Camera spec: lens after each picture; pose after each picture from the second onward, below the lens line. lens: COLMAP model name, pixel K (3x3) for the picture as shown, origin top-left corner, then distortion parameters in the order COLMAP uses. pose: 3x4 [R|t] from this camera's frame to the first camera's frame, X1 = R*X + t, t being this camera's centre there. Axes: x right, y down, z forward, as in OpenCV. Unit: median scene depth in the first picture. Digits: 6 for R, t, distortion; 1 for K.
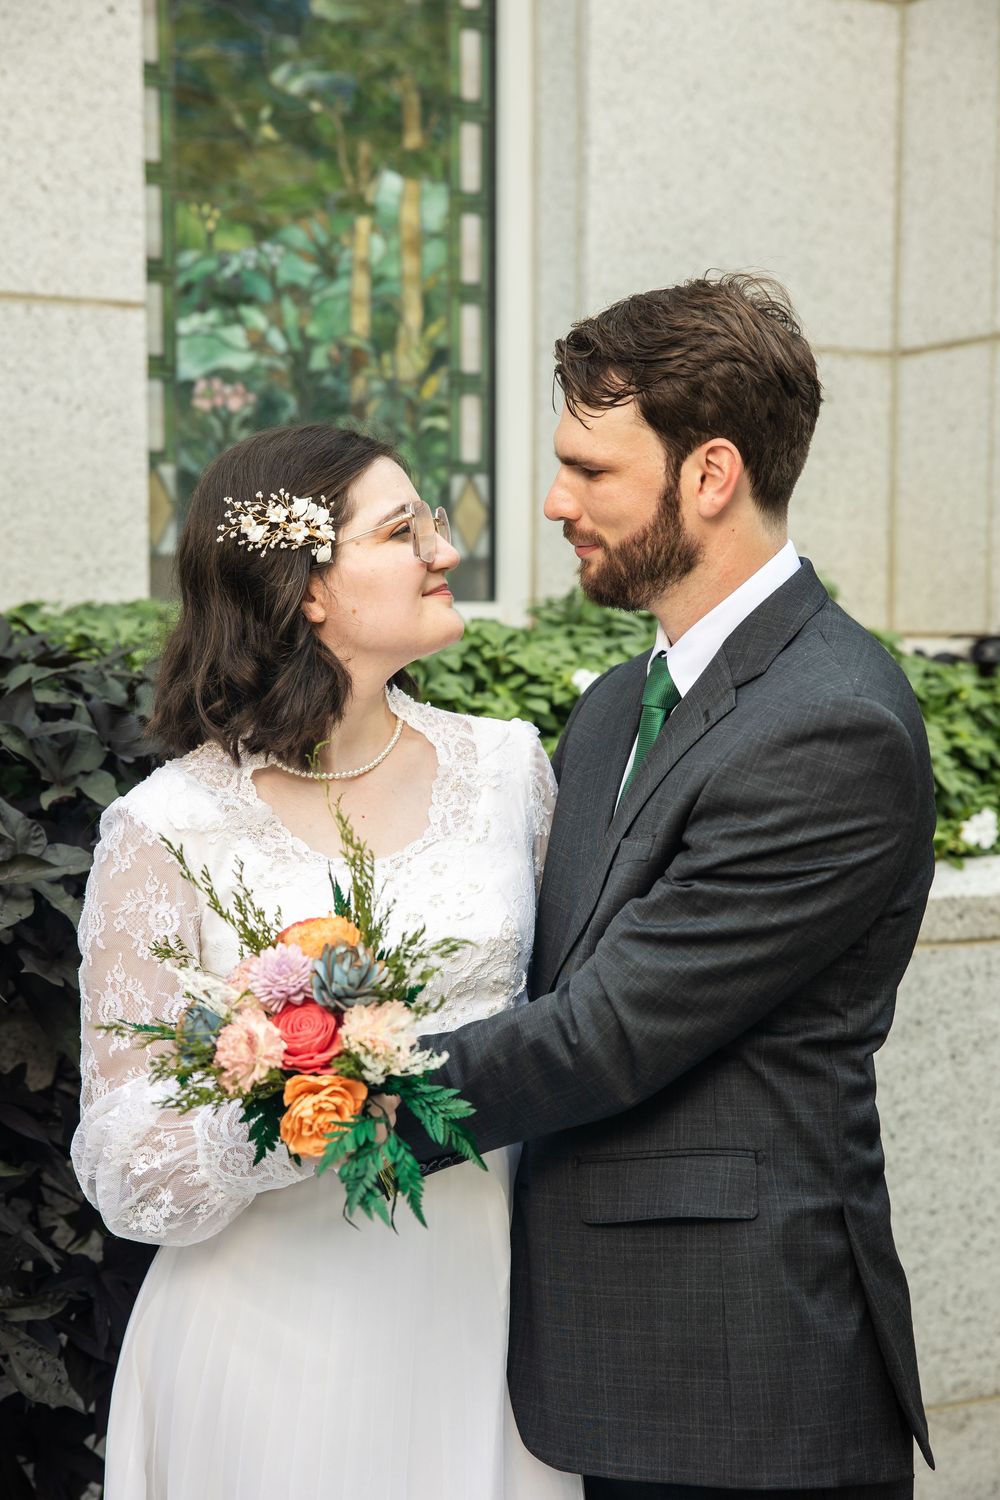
lens RADIAL K [[2361.1, 0, 537.0], [0, 2361.1, 739.5], [0, 0, 1]] dist [0.115846, 0.000000]
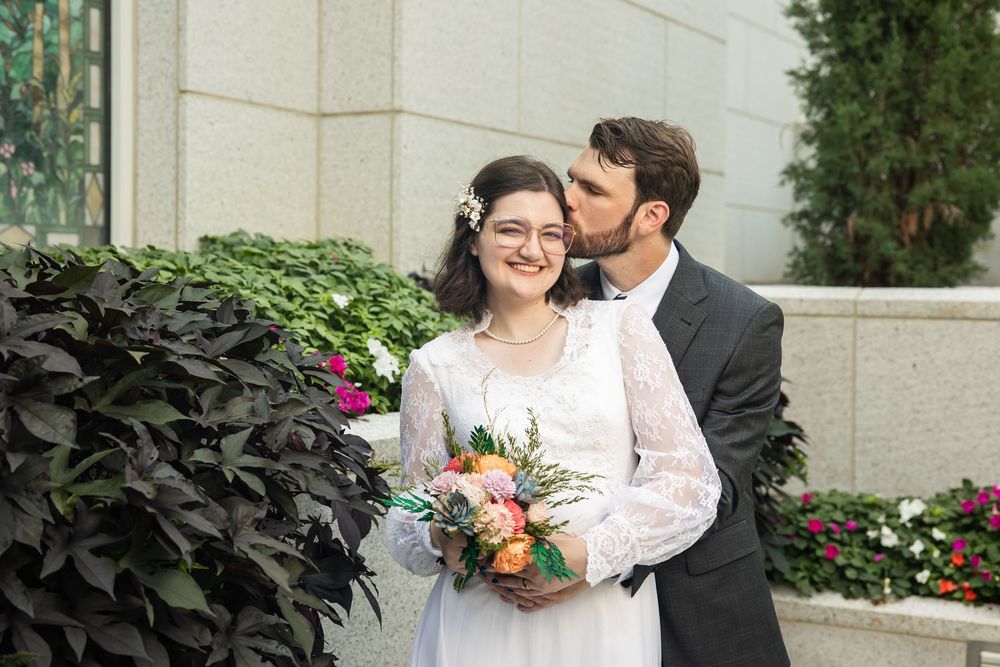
lens RADIAL K [[1476.9, 0, 491.6], [0, 1476.9, 325.5], [0, 0, 1]] dist [0.087338, 0.000000]
pose [[0.838542, -0.008899, 0.544764, -0.351762], [0.018837, 0.999742, -0.012664, 0.007399], [-0.544511, 0.020881, 0.838494, 0.028687]]
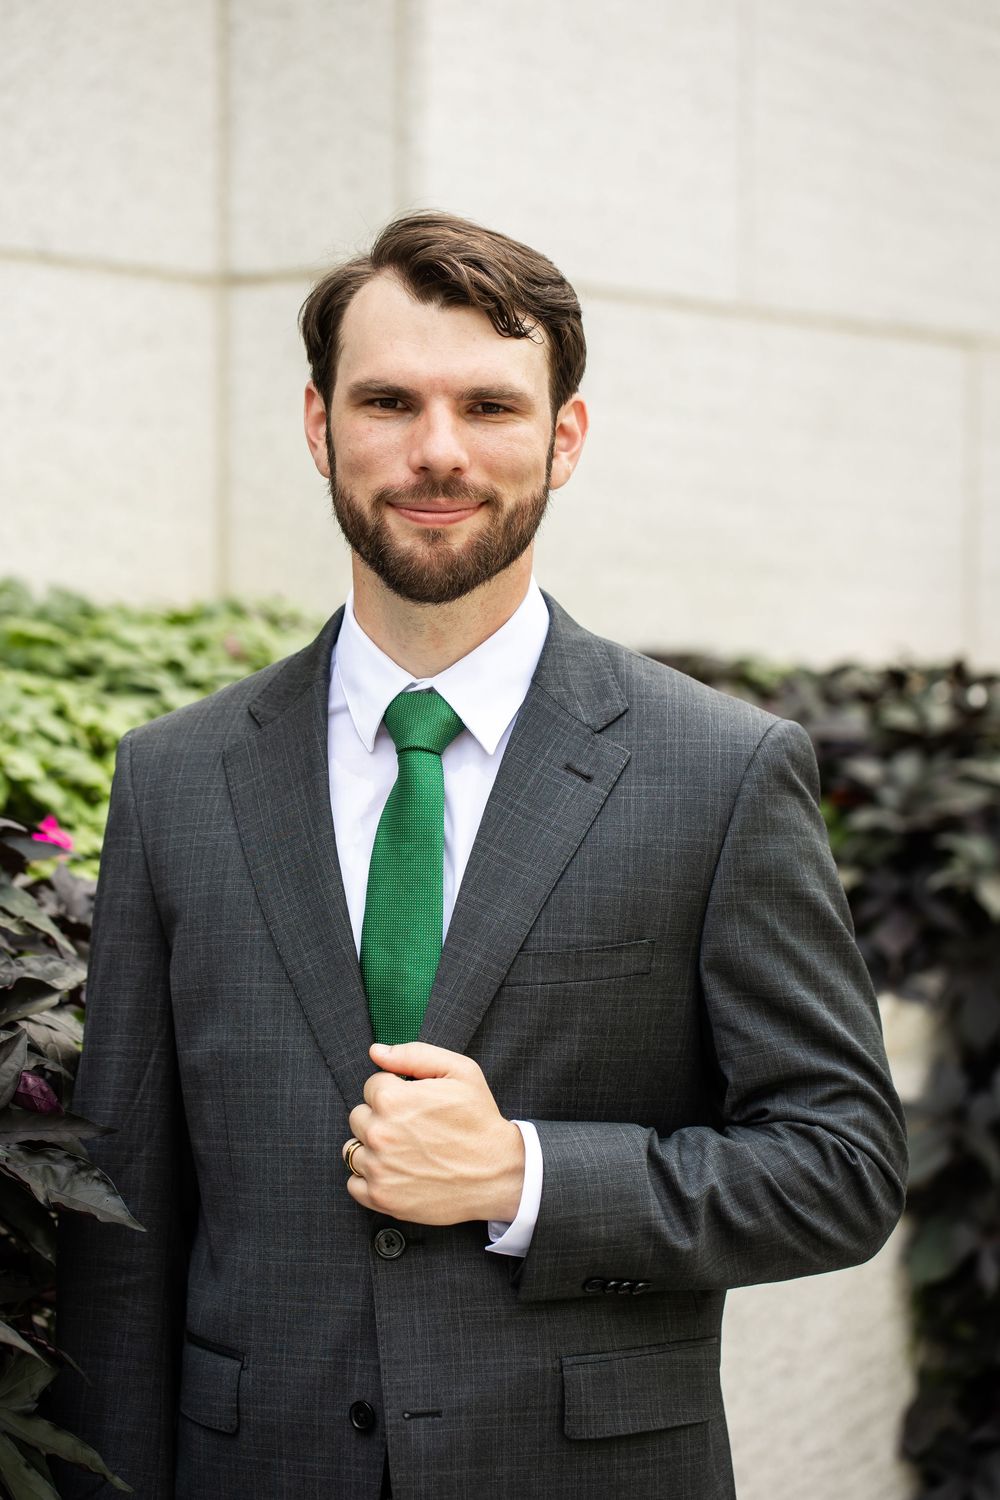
lens RADIAL K [[4249.4, 0, 547.4], [0, 4249.4, 764.3], [0, 0, 1]] dist [0.156232, 0.000000]
pose [[0.878556, -0.012292, 0.477481, -0.381292], [0.022719, 0.999613, -0.016068, 0.001175], [-0.477099, 0.024964, 0.878495, -0.142584]]
